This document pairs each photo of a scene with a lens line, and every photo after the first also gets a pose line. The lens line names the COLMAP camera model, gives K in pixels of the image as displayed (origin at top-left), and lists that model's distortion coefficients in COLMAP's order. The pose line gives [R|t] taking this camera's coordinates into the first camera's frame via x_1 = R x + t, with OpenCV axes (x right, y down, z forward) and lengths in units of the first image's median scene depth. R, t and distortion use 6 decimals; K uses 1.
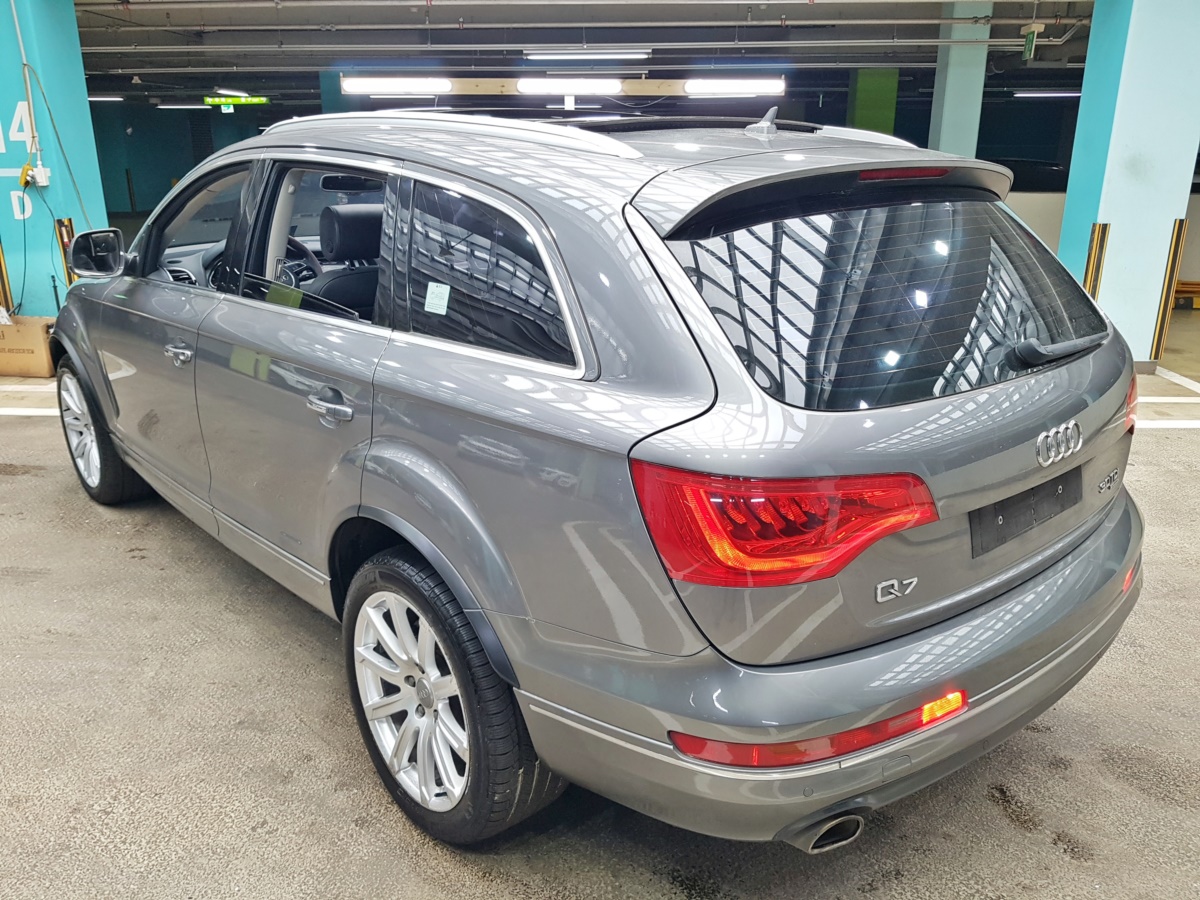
lens RADIAL K [[936.8, 0, 602.2], [0, 936.8, 454.7], [0, 0, 1]] dist [0.105848, -0.180094]
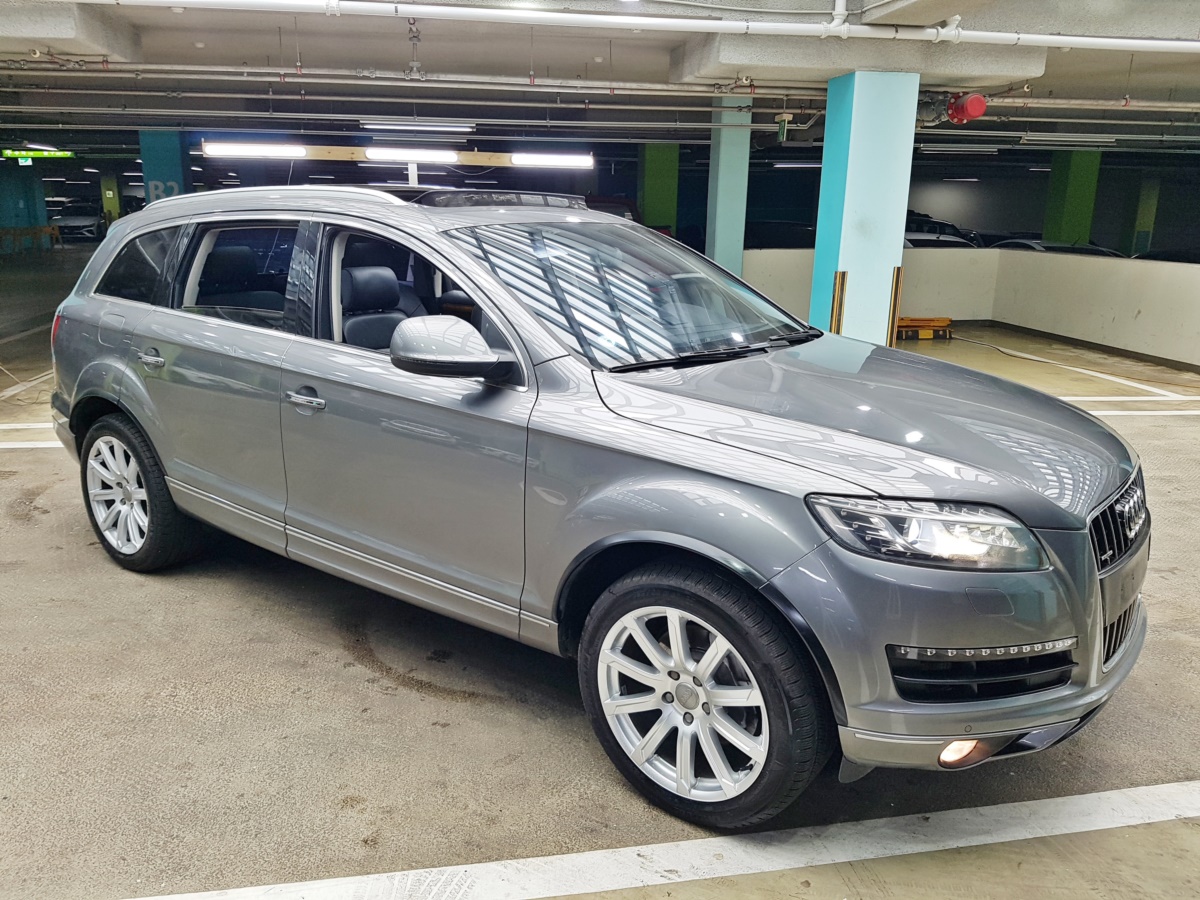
lens RADIAL K [[919.7, 0, 602.4], [0, 919.7, 454.7], [0, 0, 1]] dist [0.109865, -0.153565]
pose [[0.977649, -0.043948, 0.205598, -0.051425], [0.054171, 0.997546, -0.044357, 0.035477], [-0.203144, 0.054503, 0.977631, -0.125681]]
